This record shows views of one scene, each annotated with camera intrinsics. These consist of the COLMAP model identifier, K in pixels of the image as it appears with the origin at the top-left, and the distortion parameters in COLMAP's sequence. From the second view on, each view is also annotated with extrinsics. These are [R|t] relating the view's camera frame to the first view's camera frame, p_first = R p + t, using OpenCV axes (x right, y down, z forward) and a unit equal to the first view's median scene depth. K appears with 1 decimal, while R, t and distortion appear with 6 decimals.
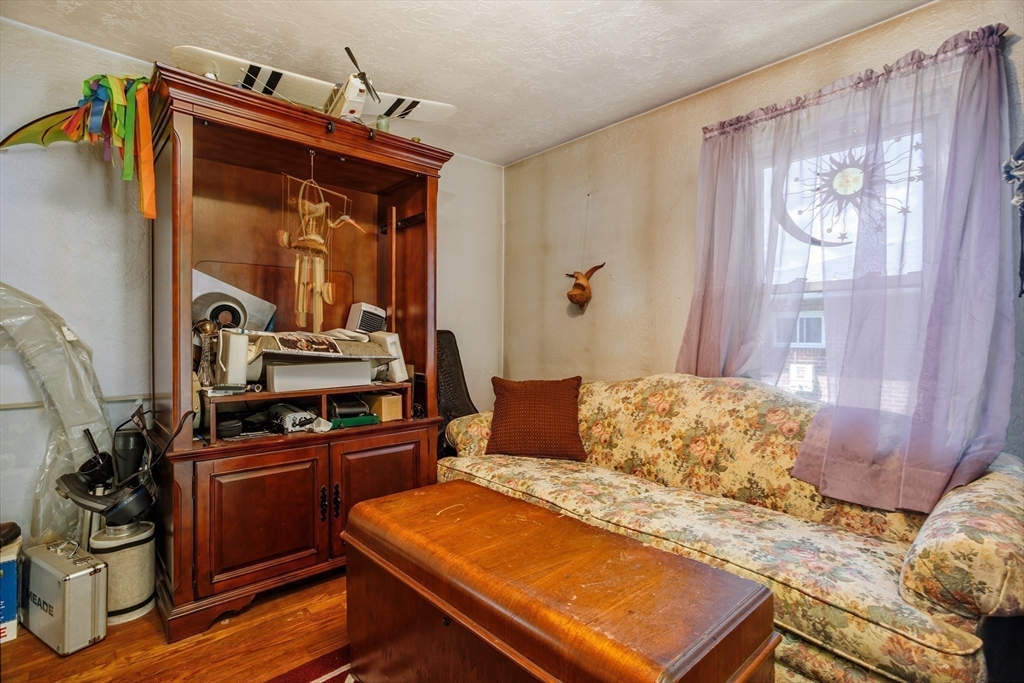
lens RADIAL K [[504.1, 0, 511.9], [0, 504.1, 337.4], [0, 0, 1]] dist [-0.034636, 0.015354]
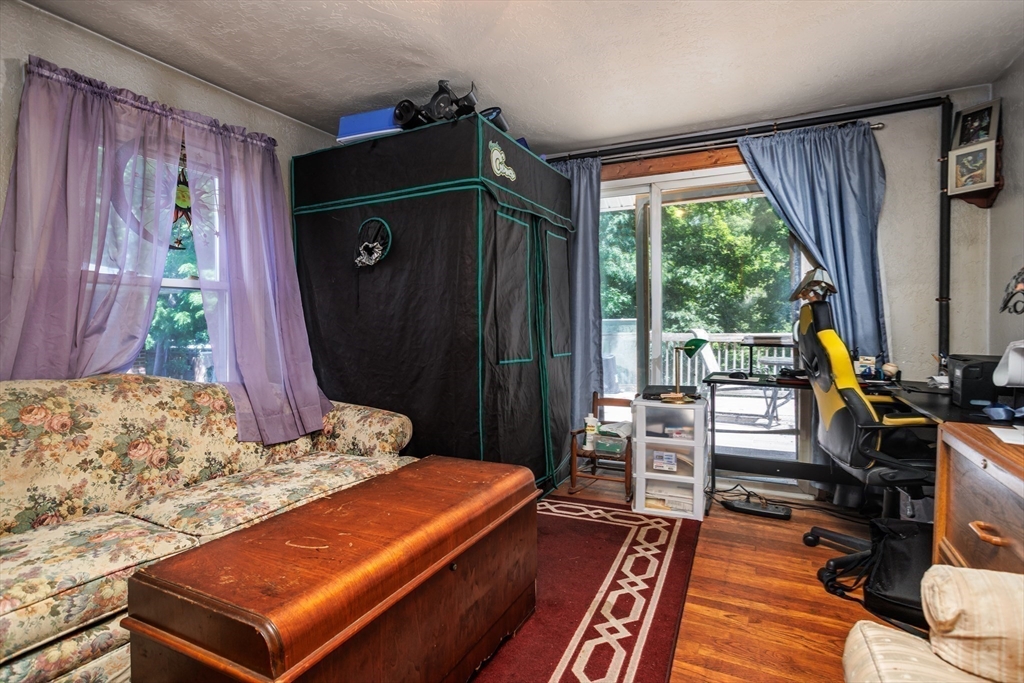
lens RADIAL K [[504.1, 0, 509.2], [0, 504.1, 338.2], [0, 0, 1]] dist [-0.034636, 0.015354]
pose [[-0.363623, -0.023532, 0.931249, -0.770996], [0.007939, 0.999566, 0.028358, -0.004614], [-0.931512, 0.017705, -0.363278, 0.775611]]
